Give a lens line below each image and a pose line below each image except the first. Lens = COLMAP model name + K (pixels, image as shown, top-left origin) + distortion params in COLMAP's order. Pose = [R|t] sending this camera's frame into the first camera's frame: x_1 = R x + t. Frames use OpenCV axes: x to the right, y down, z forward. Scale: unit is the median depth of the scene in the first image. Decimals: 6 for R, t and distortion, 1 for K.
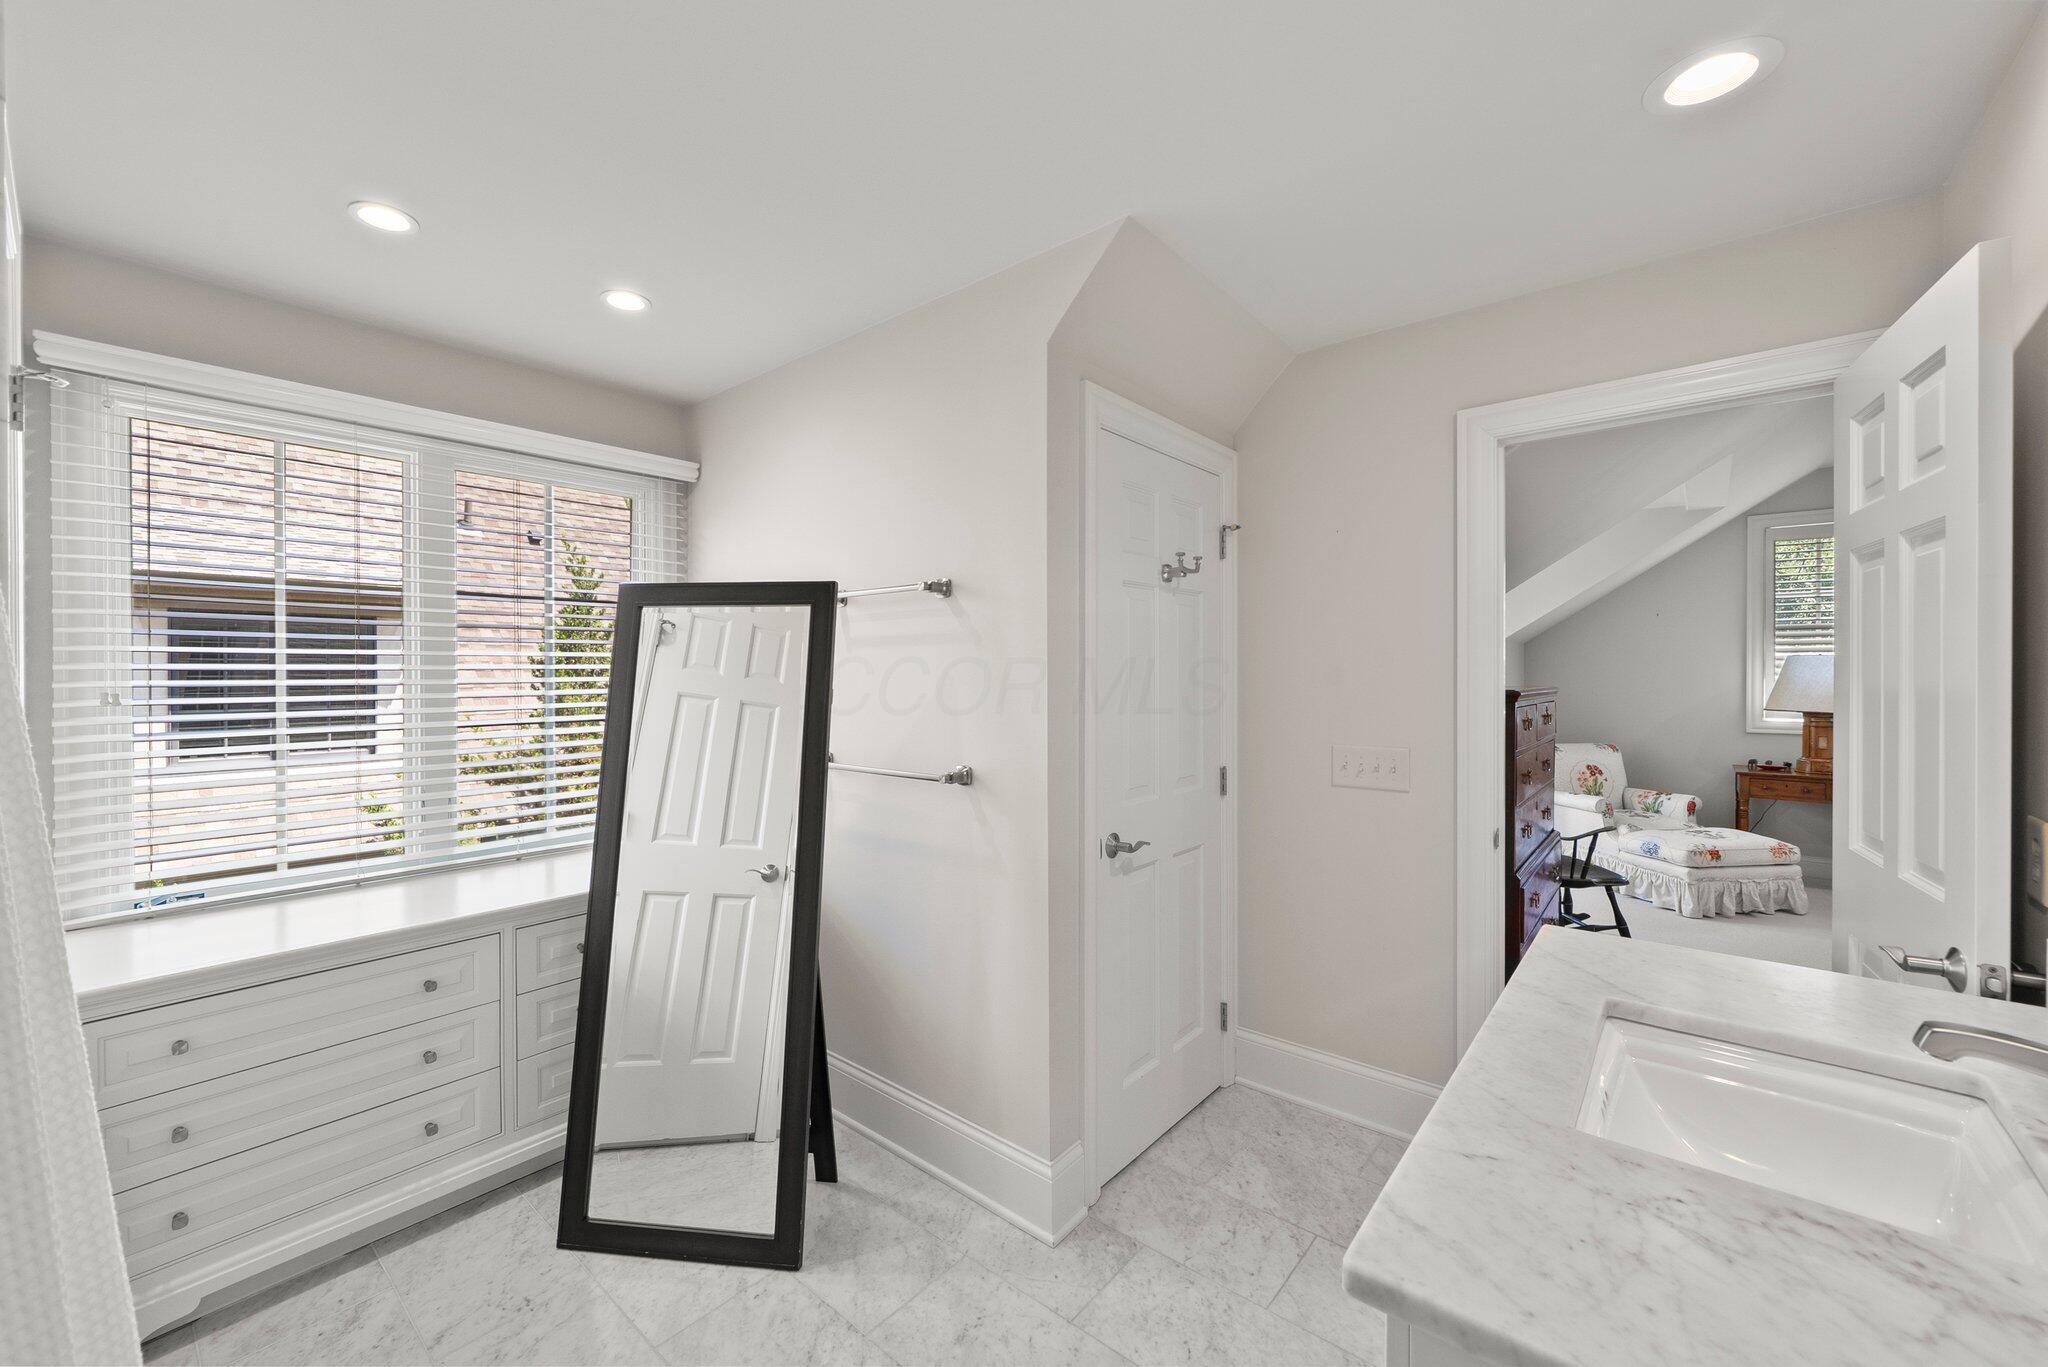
lens RADIAL K [[813.0, 0, 1013.1], [0, 813.0, 672.0], [0, 0, 1]] dist [-0.012420, -0.000121]
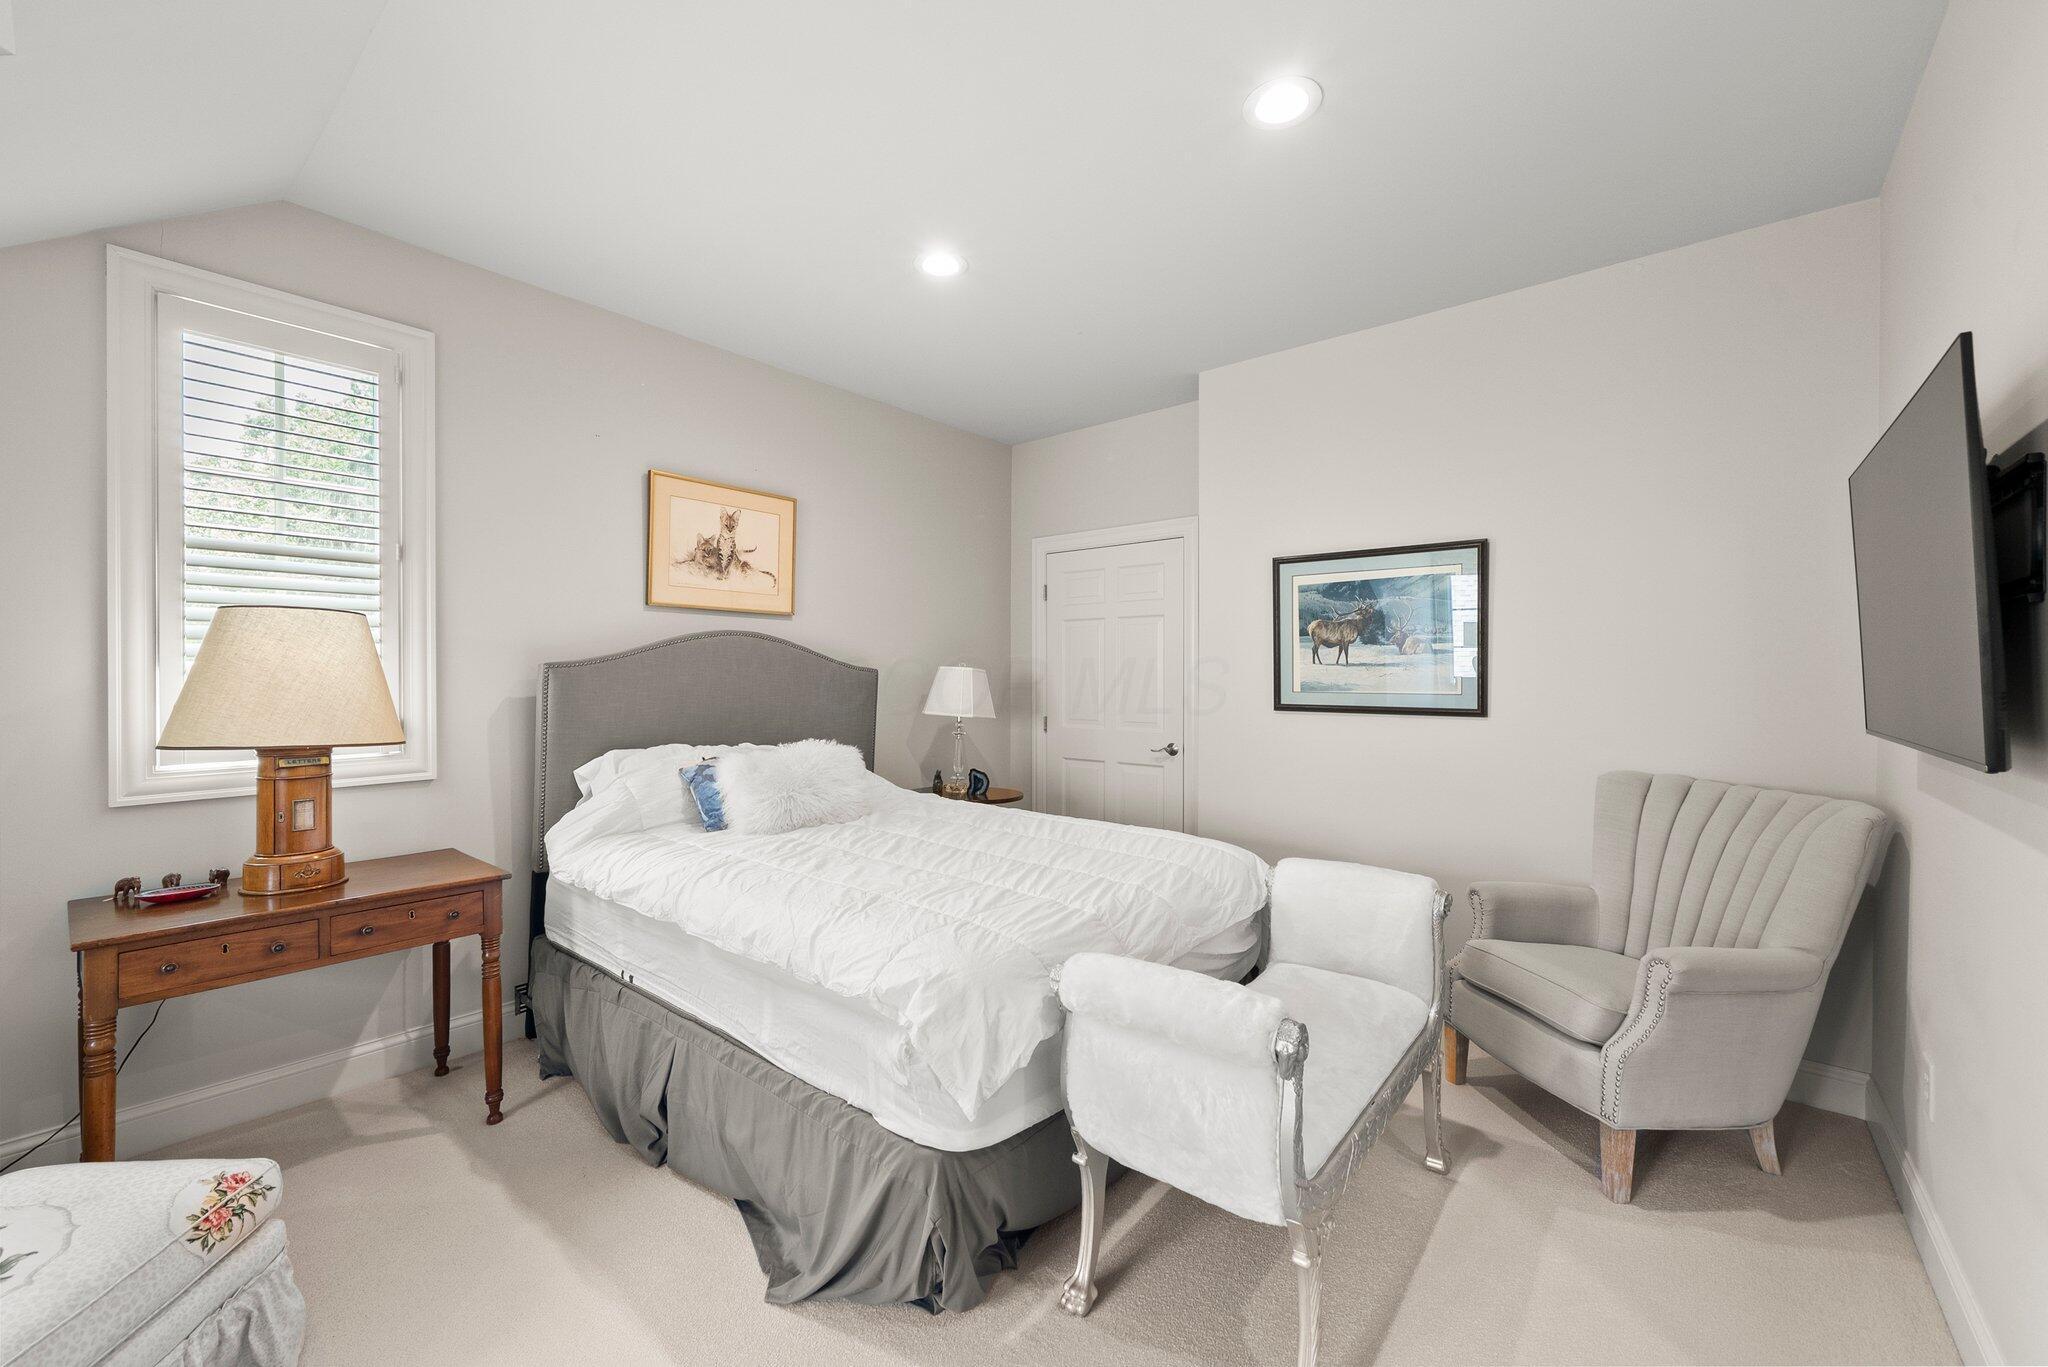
lens RADIAL K [[813.0, 0, 1018.4], [0, 813.0, 674.1], [0, 0, 1]] dist [-0.012420, -0.000121]
pose [[0.006282, -0.008409, 0.999945, 0.565134], [0.003784, 0.999958, 0.008385, 0.010816], [-0.999973, 0.003731, 0.006314, 0.597462]]
